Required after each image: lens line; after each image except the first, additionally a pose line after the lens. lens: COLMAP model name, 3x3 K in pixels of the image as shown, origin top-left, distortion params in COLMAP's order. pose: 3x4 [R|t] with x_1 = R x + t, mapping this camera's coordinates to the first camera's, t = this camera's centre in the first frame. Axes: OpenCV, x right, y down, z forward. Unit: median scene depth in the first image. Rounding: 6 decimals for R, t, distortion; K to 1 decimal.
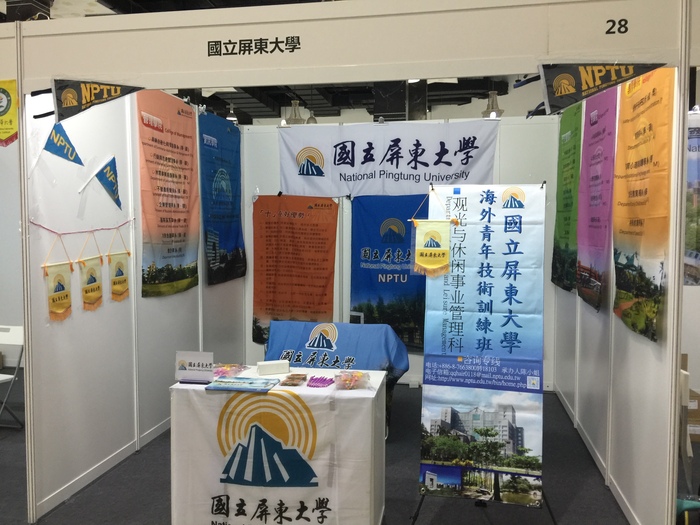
lens RADIAL K [[593.8, 0, 350.0], [0, 593.8, 262.5], [0, 0, 1]] dist [0.072375, -0.117935]
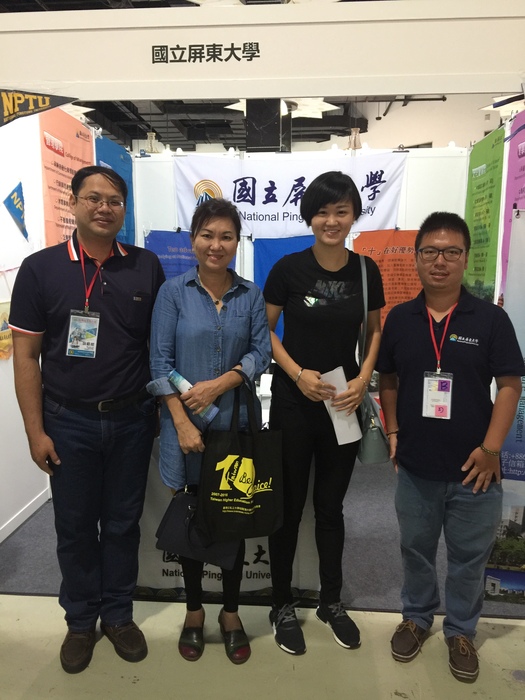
lens RADIAL K [[586.5, 0, 253.4], [0, 586.5, 354.0], [0, 0, 1]] dist [0.224901, -0.393740]
pose [[0.995830, -0.009966, 0.090682, -0.115909], [0.002542, 0.996661, 0.081617, 0.007257], [-0.091193, -0.081046, 0.992530, 0.043750]]
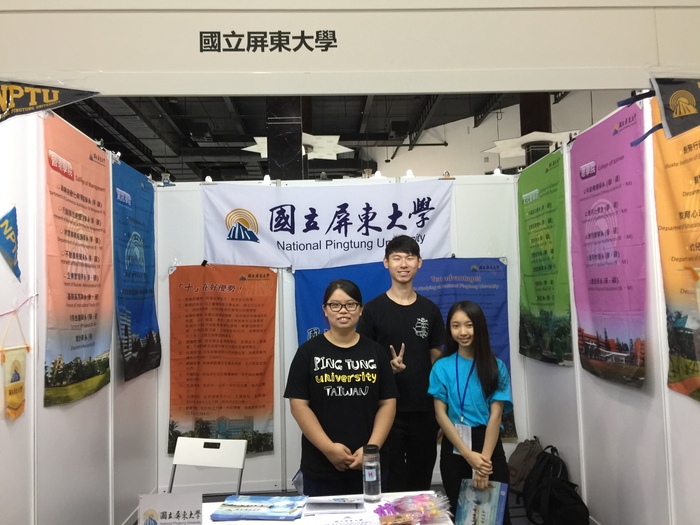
lens RADIAL K [[593.8, 0, 350.0], [0, 593.8, 262.5], [0, 0, 1]] dist [0.072375, -0.117935]
pose [[0.973054, -0.016217, 0.230008, -0.154572], [0.046021, 0.991112, -0.124813, -0.005243], [-0.225939, 0.132035, 0.965152, 0.215647]]
